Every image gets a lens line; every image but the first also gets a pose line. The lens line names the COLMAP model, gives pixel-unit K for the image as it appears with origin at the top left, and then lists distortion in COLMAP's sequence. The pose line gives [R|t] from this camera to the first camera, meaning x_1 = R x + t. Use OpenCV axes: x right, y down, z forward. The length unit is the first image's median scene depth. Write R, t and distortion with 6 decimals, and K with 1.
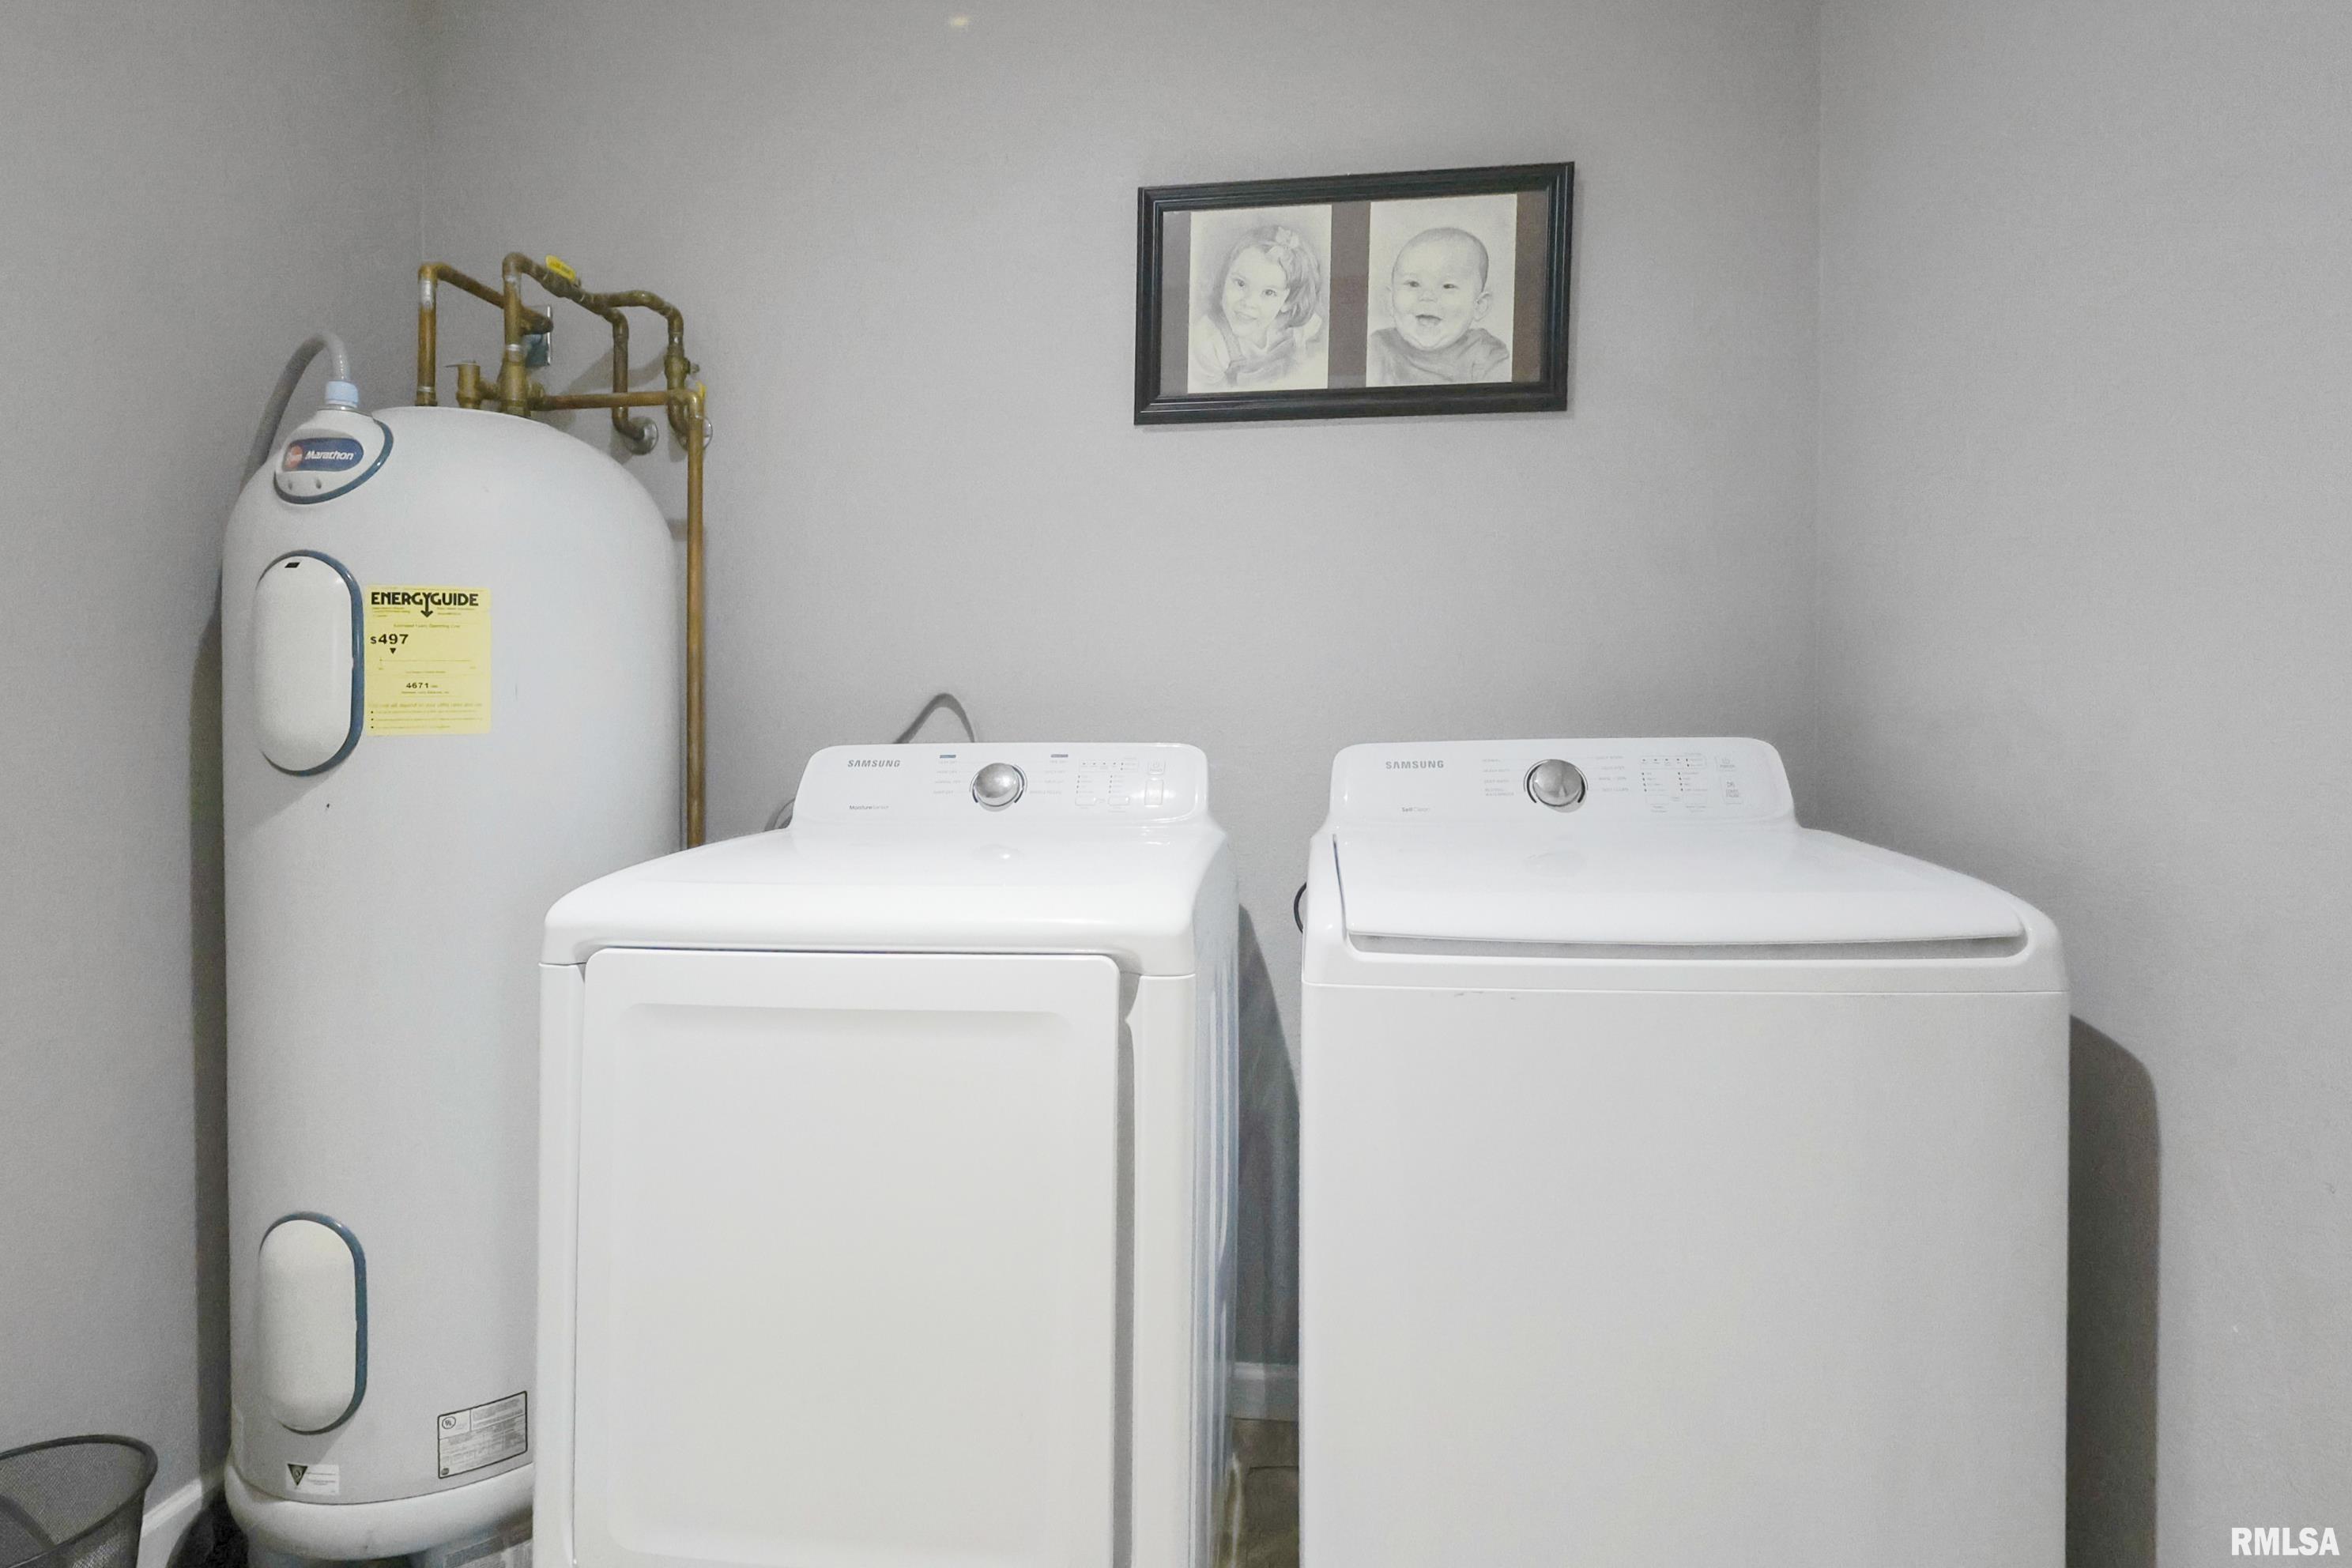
lens RADIAL K [[1162.6, 0, 1180.1], [0, 1162.6, 778.0], [0, 0, 1]] dist [-0.006814, 0.002363]
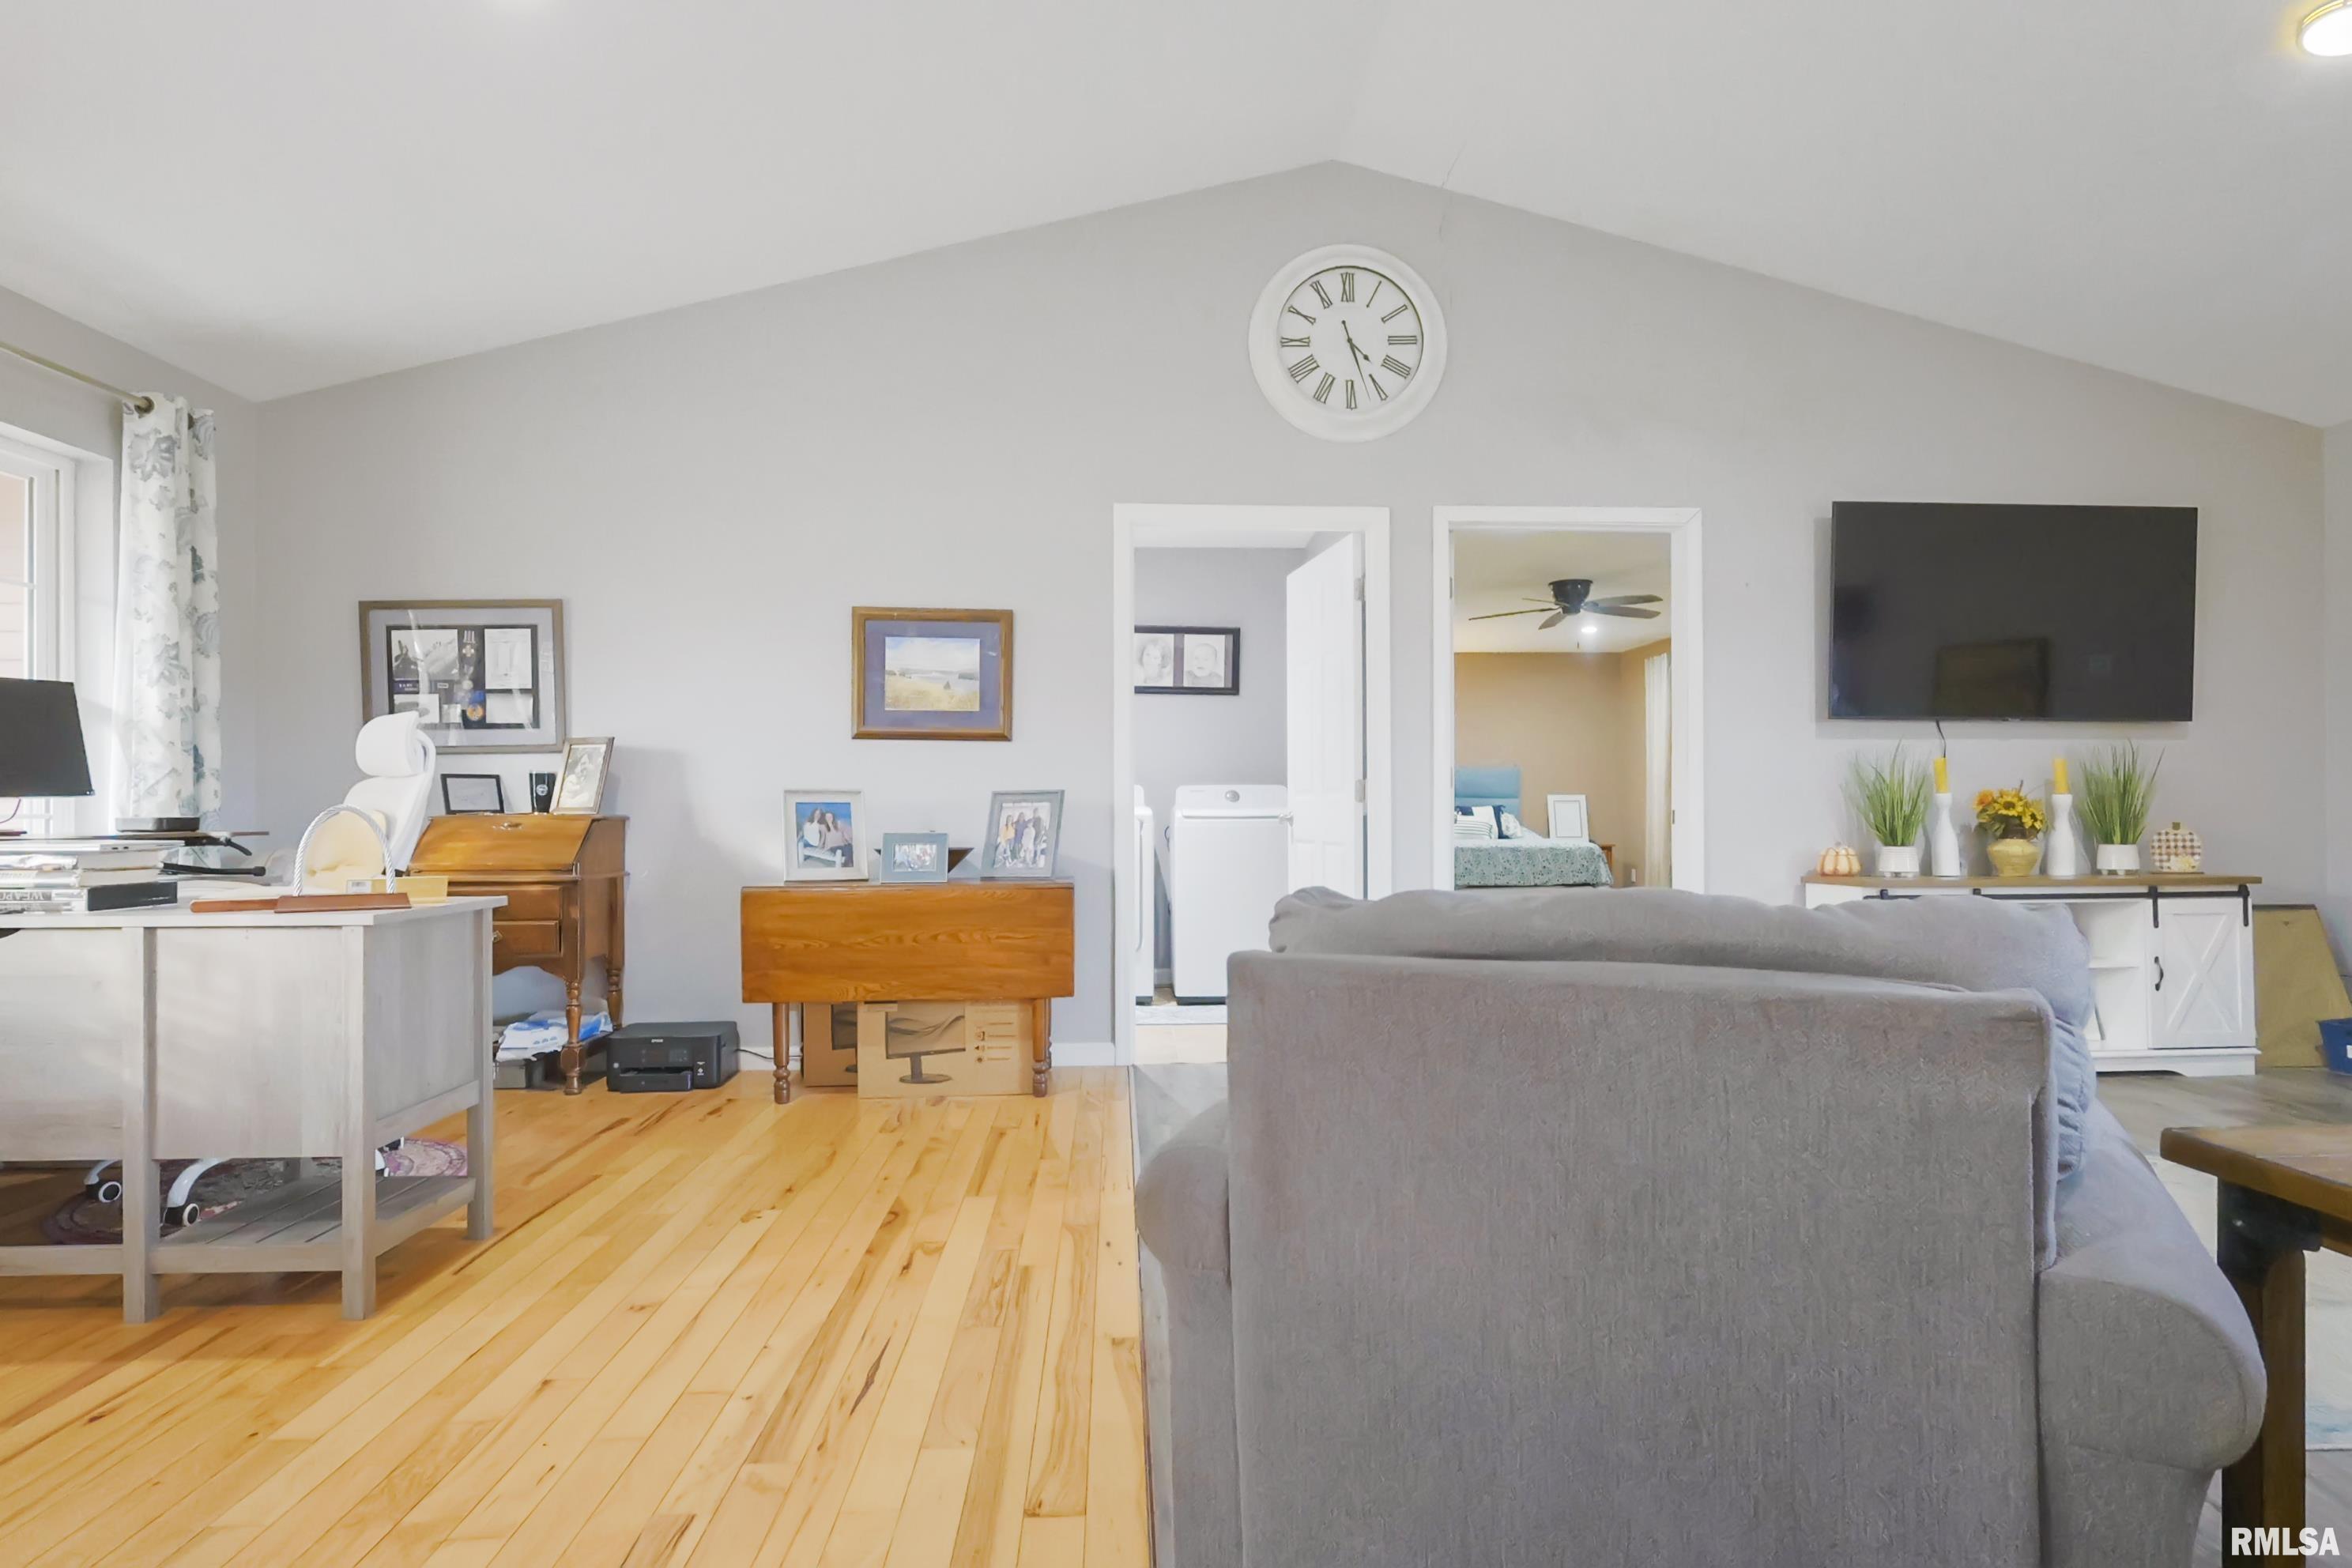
lens RADIAL K [[1162.6, 0, 1171.4], [0, 1162.6, 797.5], [0, 0, 1]] dist [-0.006814, 0.002363]
pose [[0.990431, 0.001389, 0.138002, -0.360174], [0.007239, 0.998050, -0.061999, 0.212791], [-0.137819, 0.062405, 0.988490, -2.439546]]
